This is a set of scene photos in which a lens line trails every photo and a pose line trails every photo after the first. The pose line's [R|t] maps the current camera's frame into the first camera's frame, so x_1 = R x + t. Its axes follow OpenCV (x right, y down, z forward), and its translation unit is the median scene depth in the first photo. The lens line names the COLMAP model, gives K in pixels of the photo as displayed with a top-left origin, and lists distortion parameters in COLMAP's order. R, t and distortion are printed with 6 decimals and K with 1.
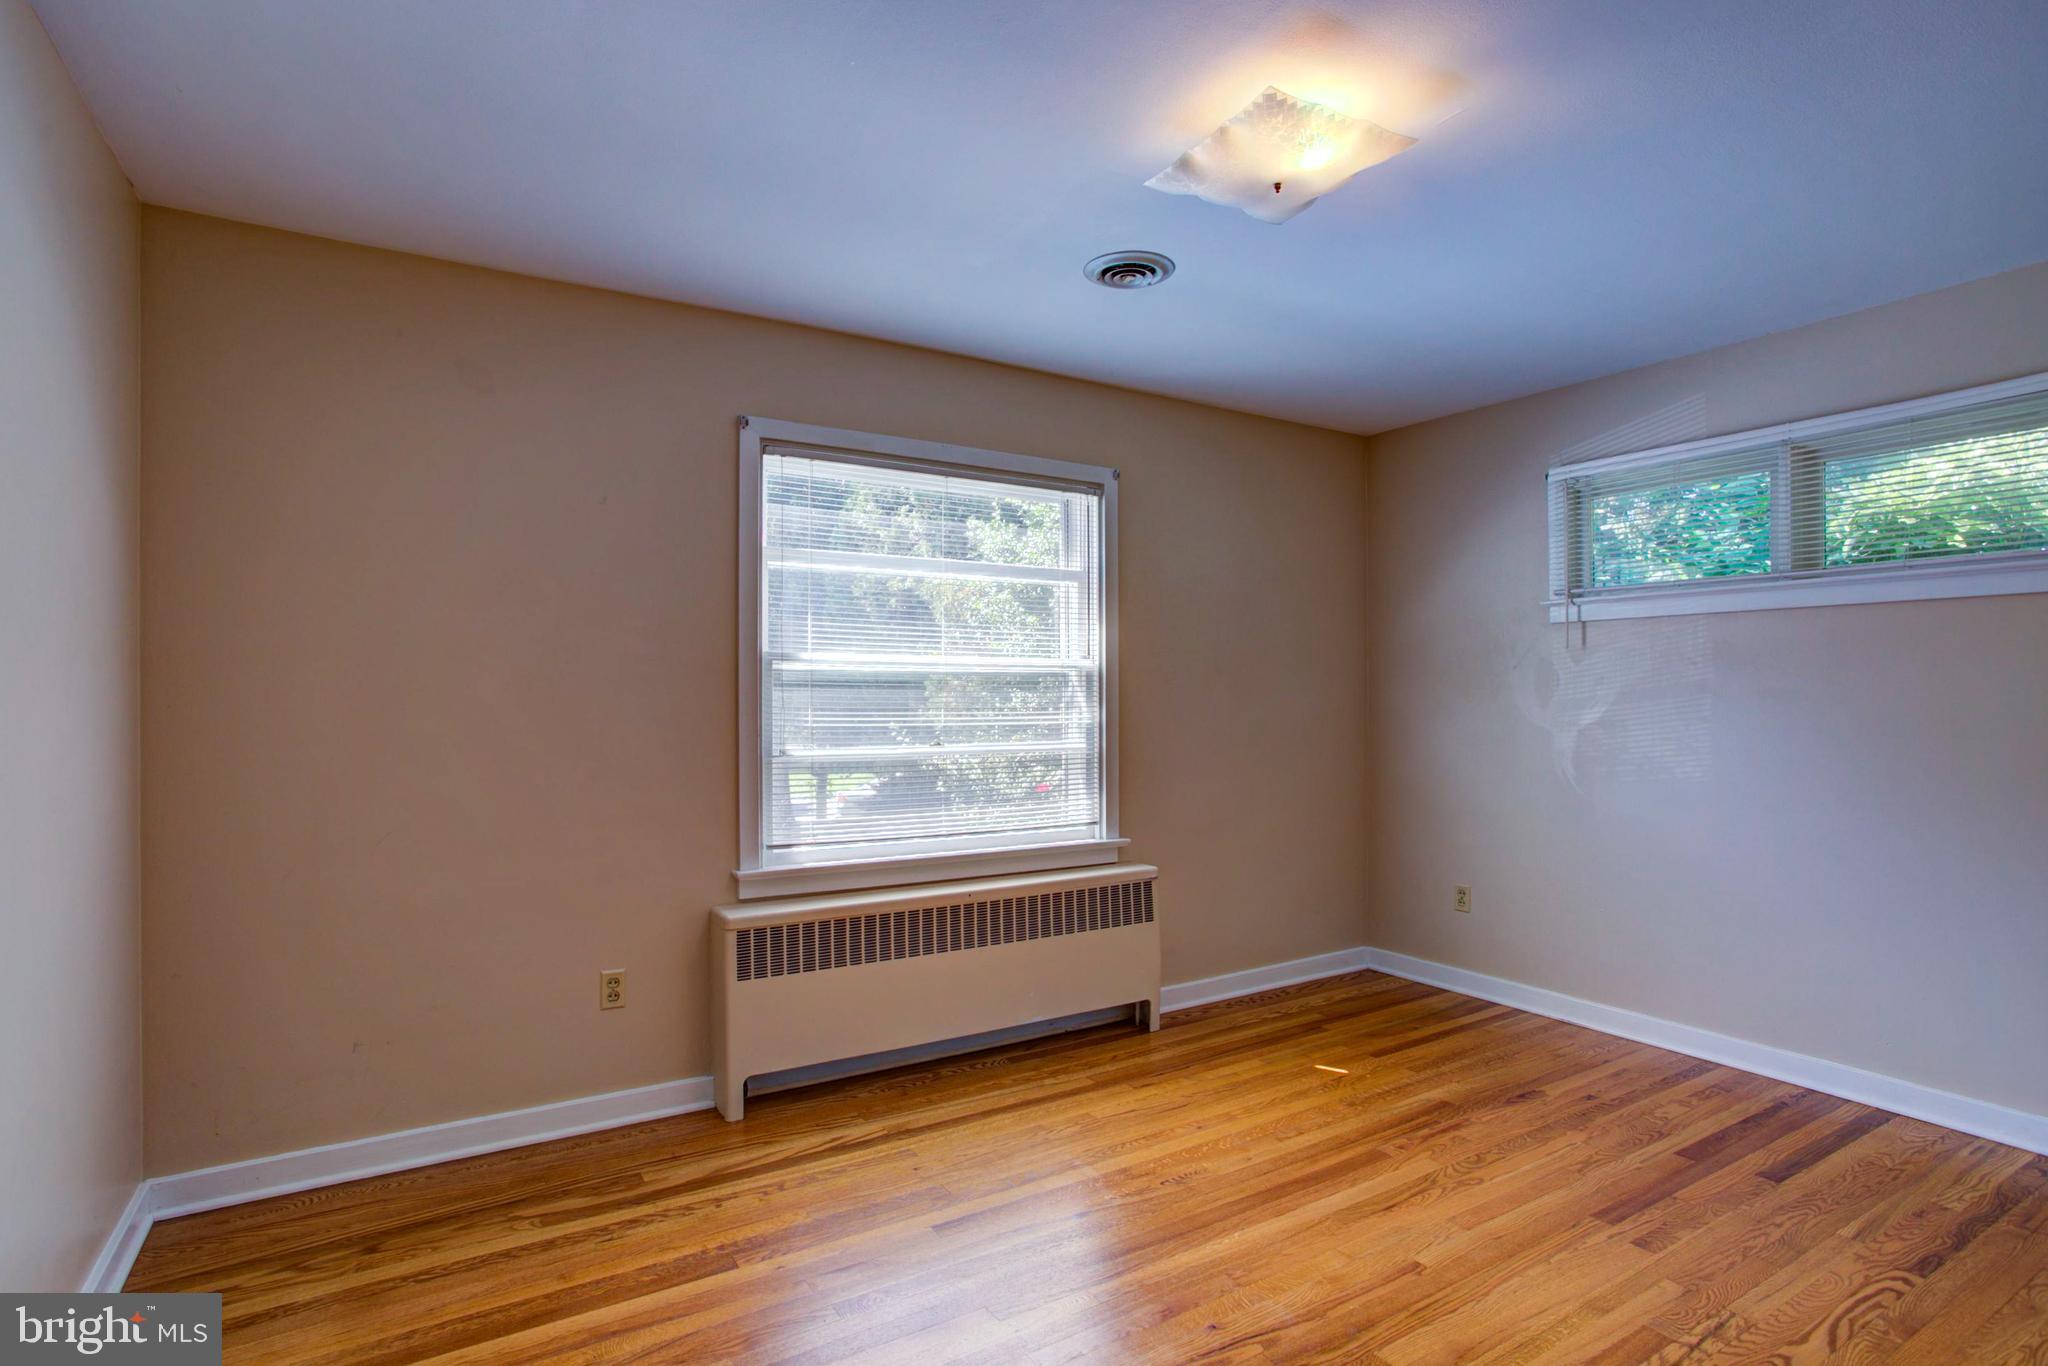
lens RADIAL K [[987.1, 0, 979.1], [0, 987.1, 675.2], [0, 0, 1]] dist [-0.038909, 0.017269]
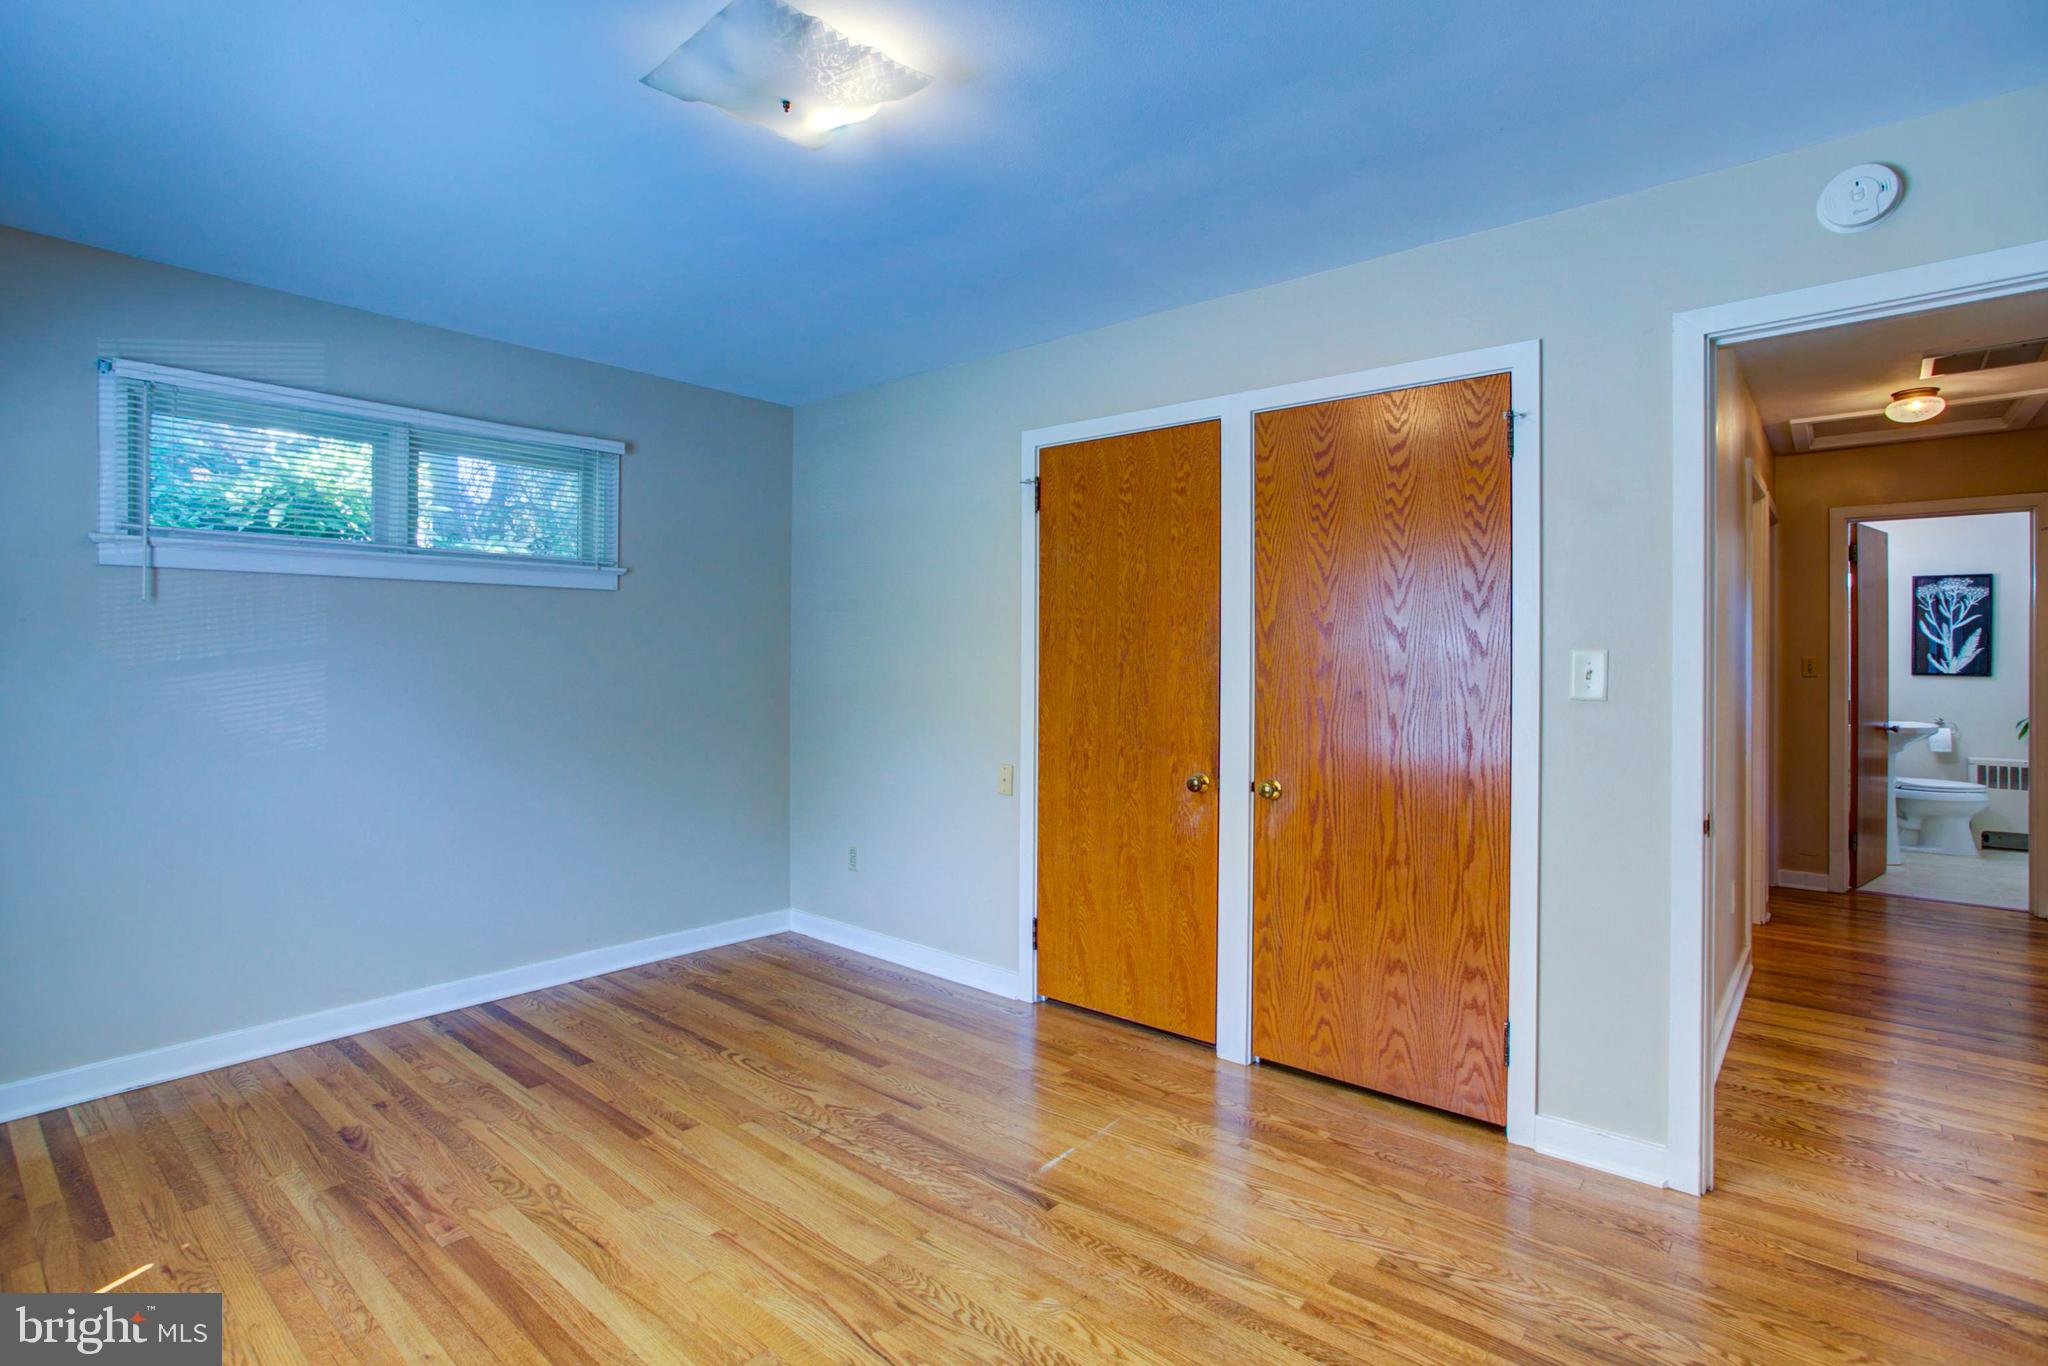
lens RADIAL K [[1009.6, 0, 1011.6], [0, 1009.6, 642.7], [0, 0, 1]] dist [-0.049576, 0.019493]
pose [[-0.310490, 0.011430, 0.950508, -0.459682], [-0.013837, 0.999767, -0.016542, 0.012220], [-0.950476, -0.018288, -0.310259, 0.785344]]
